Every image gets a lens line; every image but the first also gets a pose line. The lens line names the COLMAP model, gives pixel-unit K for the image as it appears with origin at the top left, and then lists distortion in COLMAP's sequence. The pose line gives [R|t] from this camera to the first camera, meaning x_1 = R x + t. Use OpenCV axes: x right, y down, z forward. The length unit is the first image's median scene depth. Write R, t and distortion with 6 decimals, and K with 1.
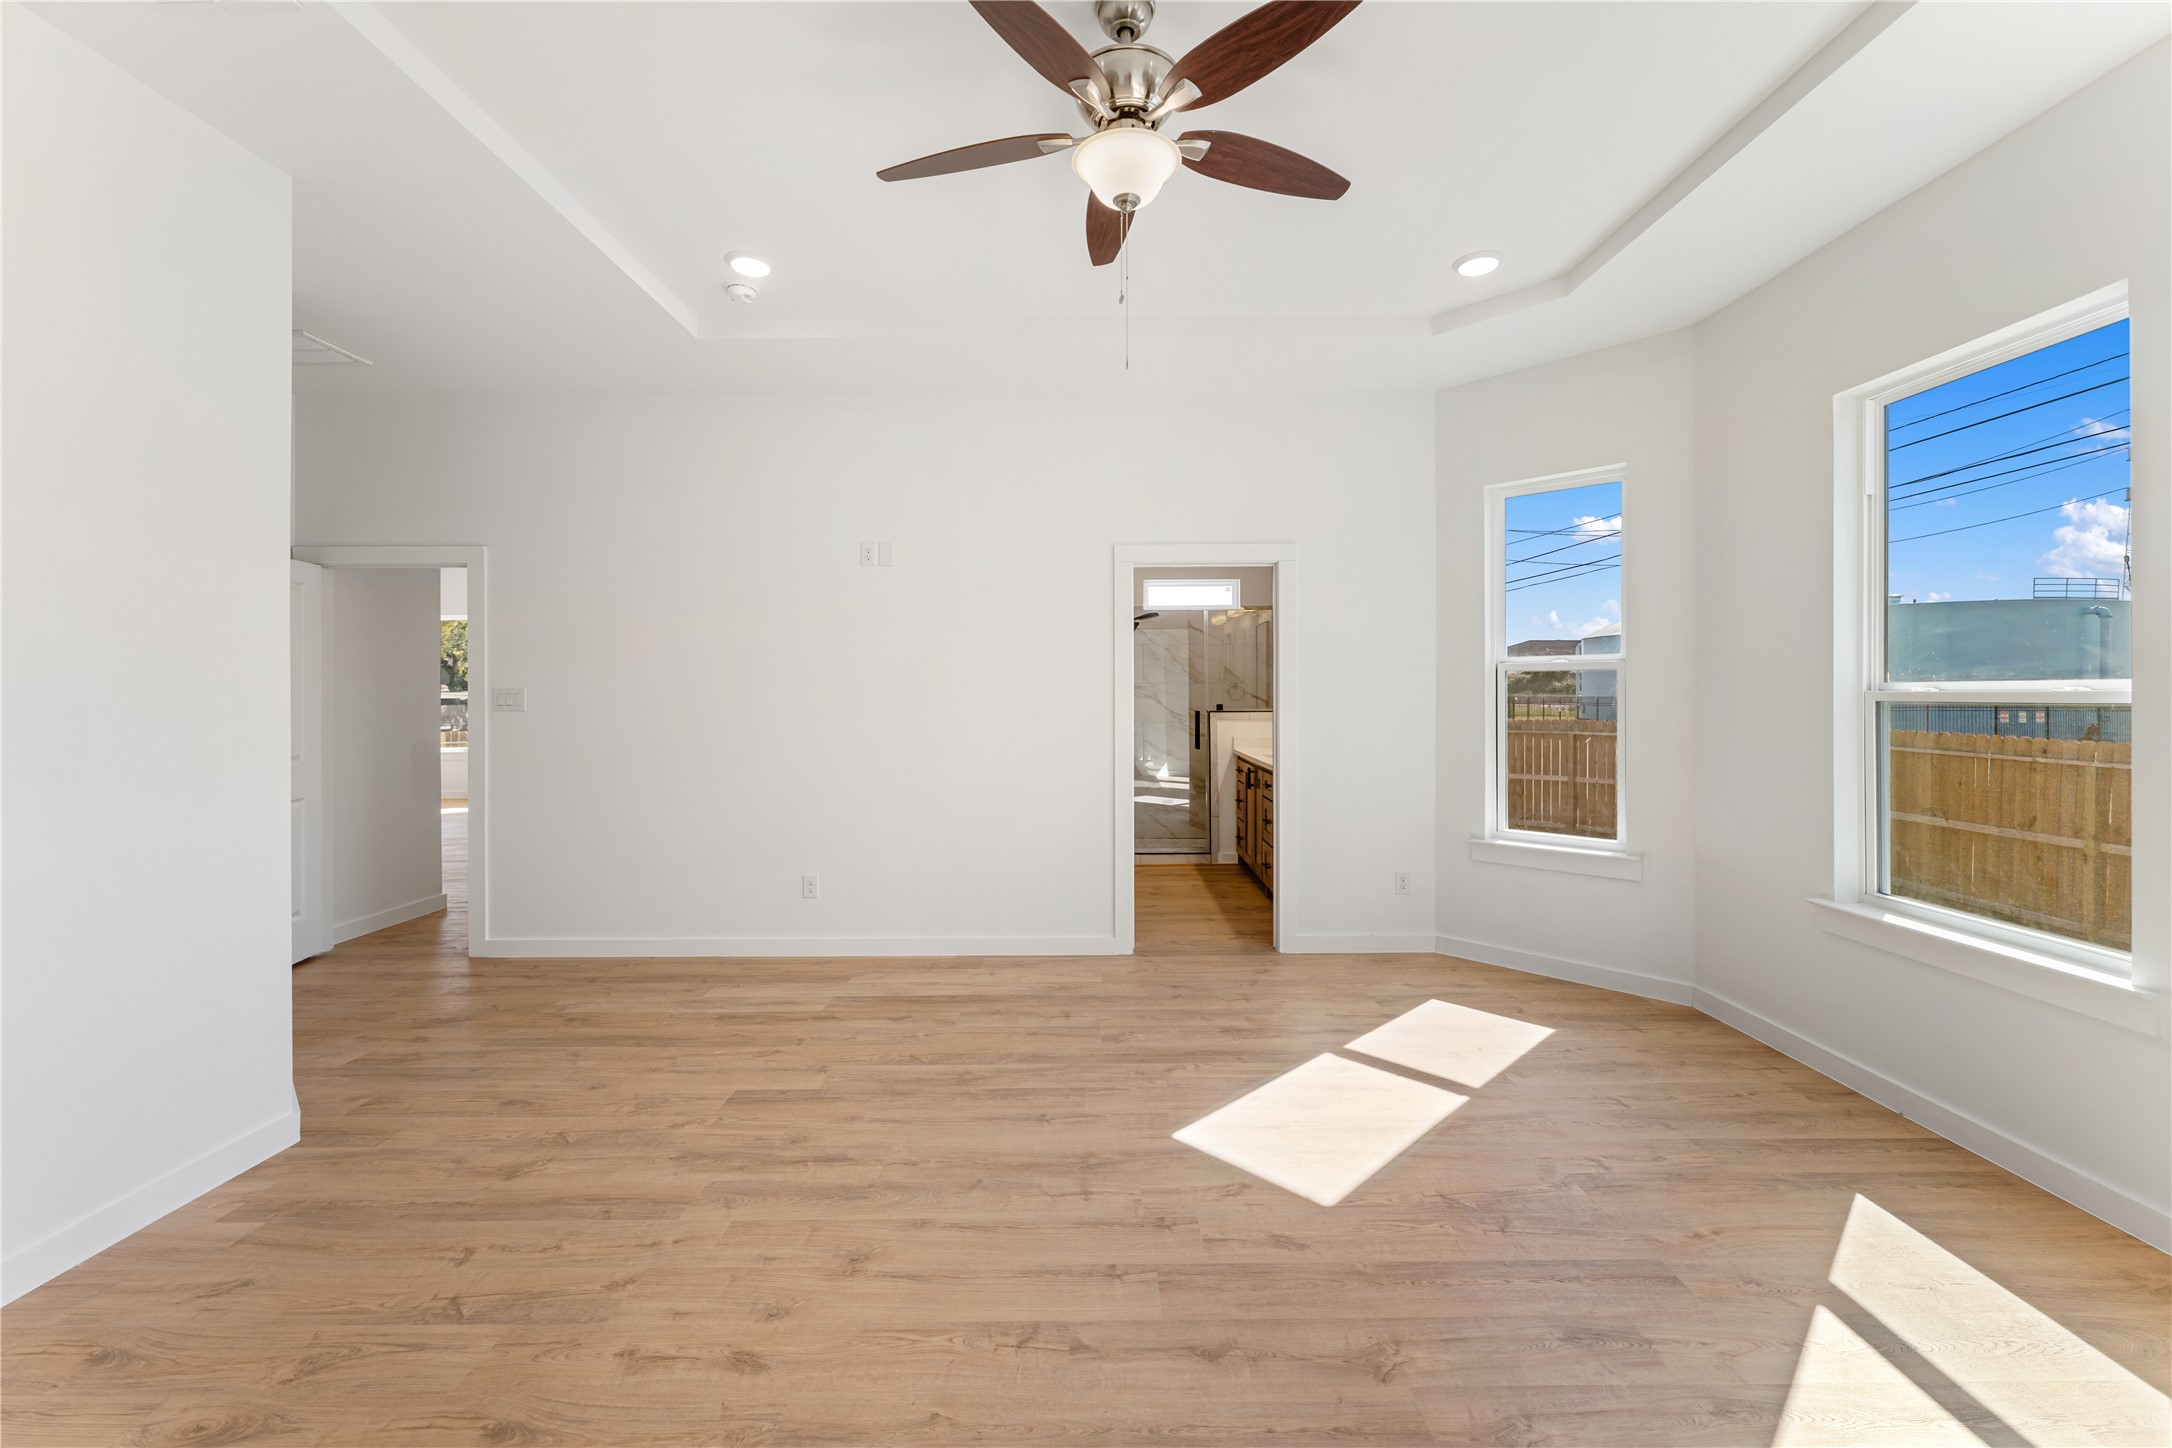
lens RADIAL K [[877.3, 0, 1081.5], [0, 877.3, 679.4], [0, 0, 1]] dist [0.000357, -0.000226]
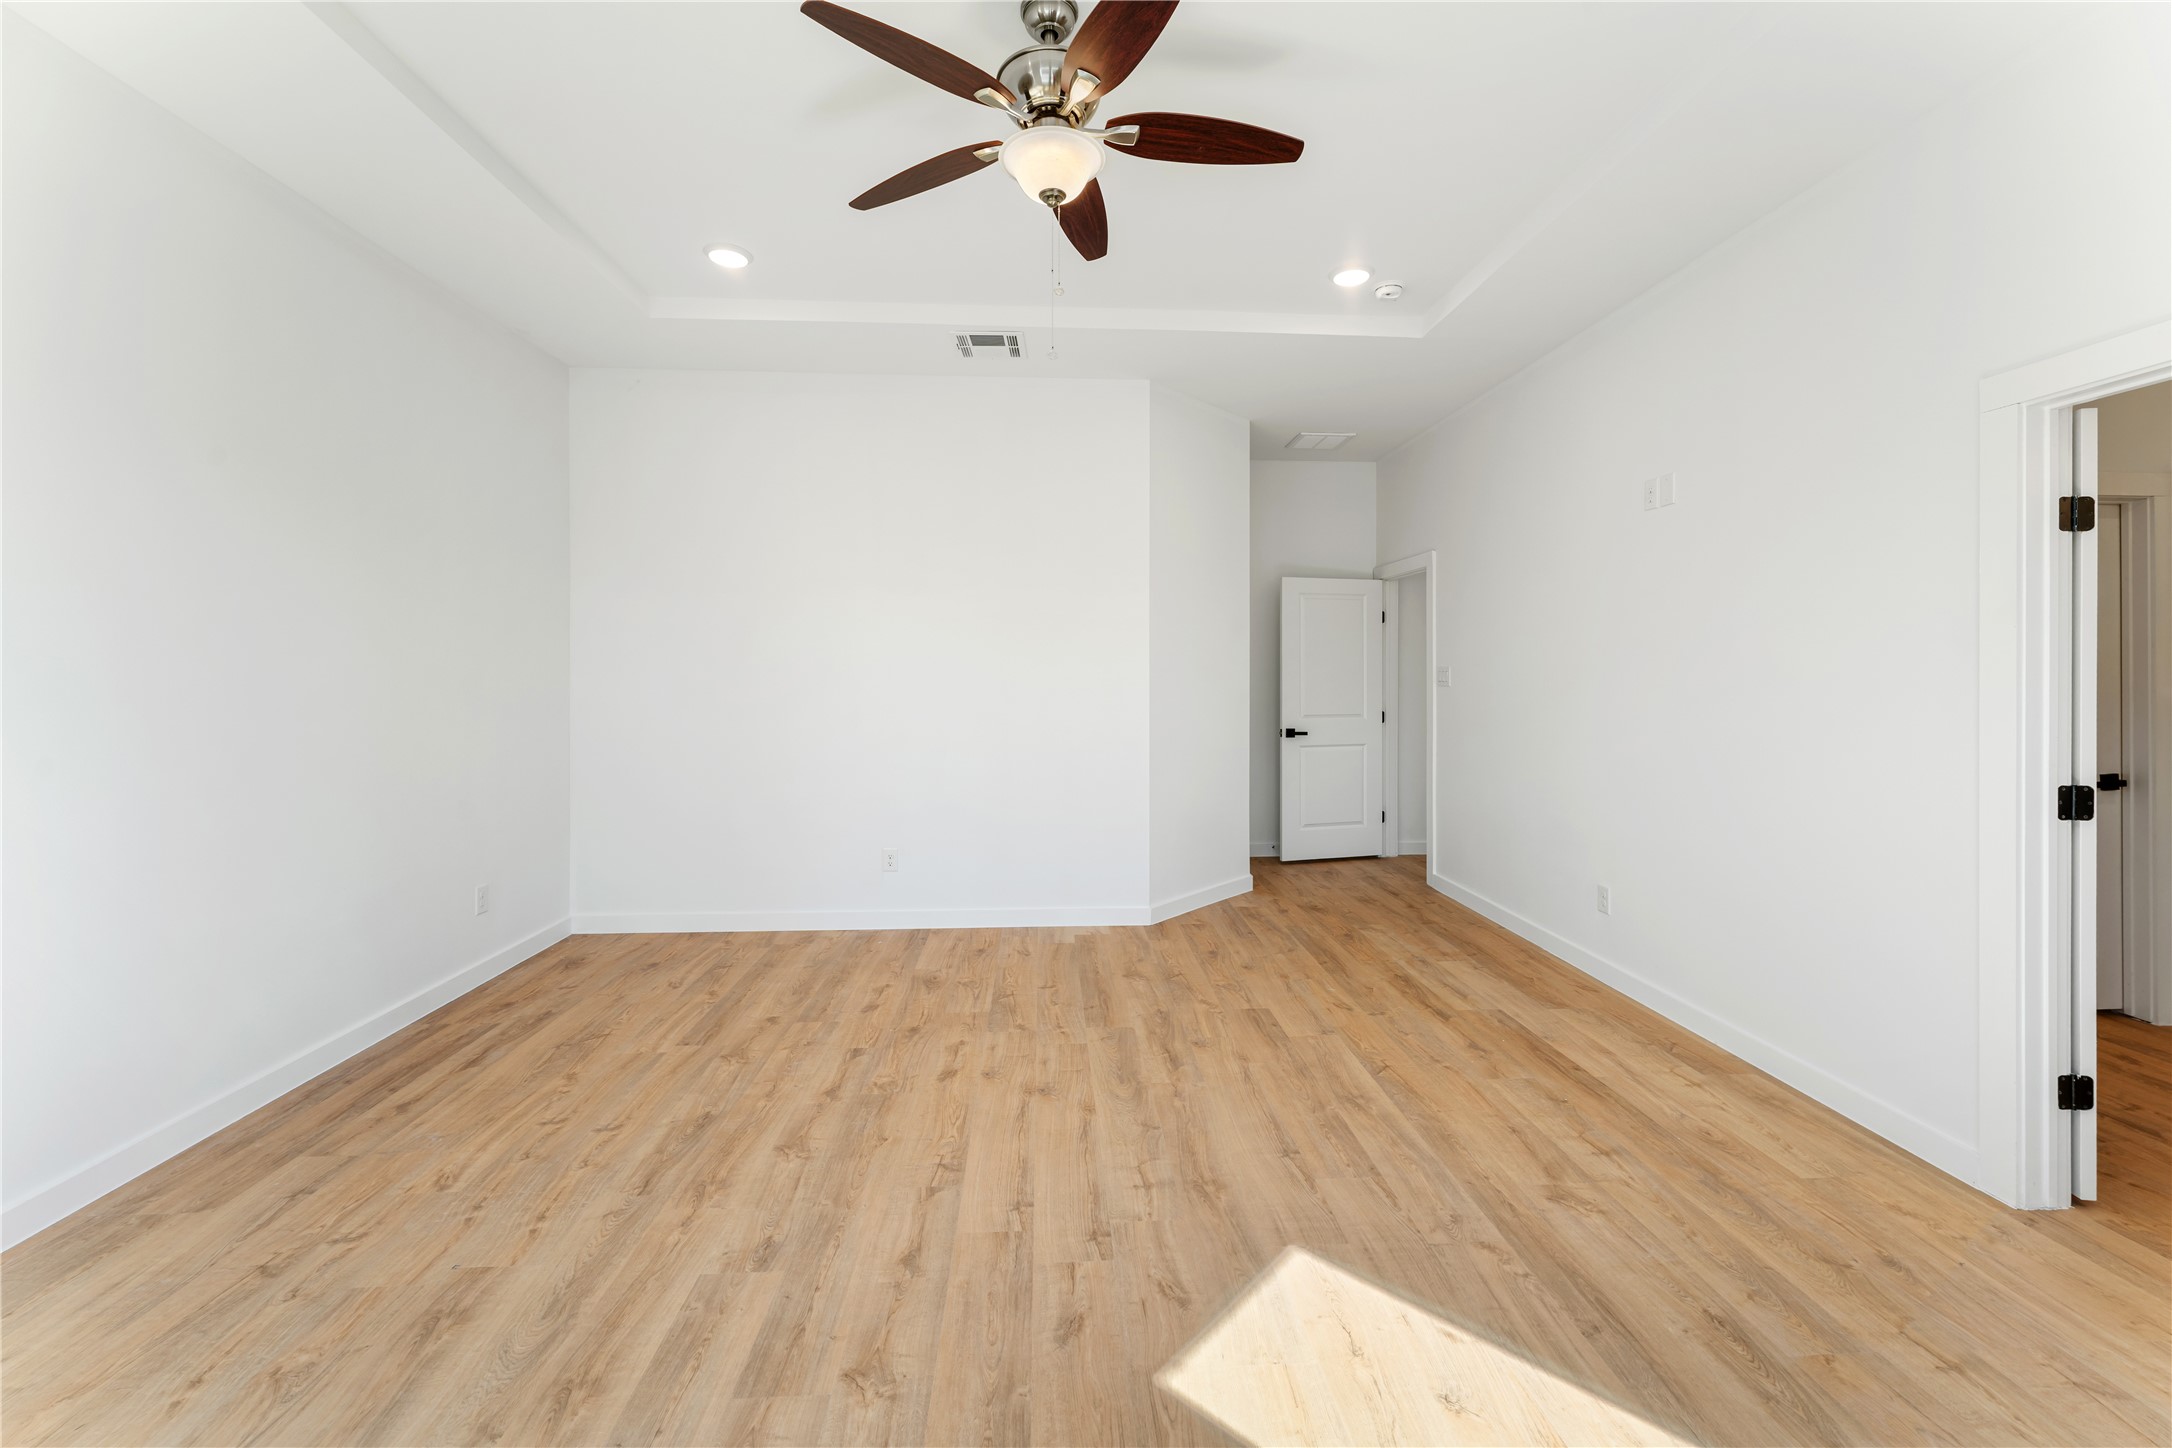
lens RADIAL K [[877.3, 0, 1081.5], [0, 877.3, 679.4], [0, 0, 1]] dist [0.000357, -0.000226]
pose [[0.059523, 0.010781, -0.998169, 0.798623], [0.015433, 0.999812, 0.011719, 0.015056], [0.998108, -0.016102, 0.059346, 0.736328]]
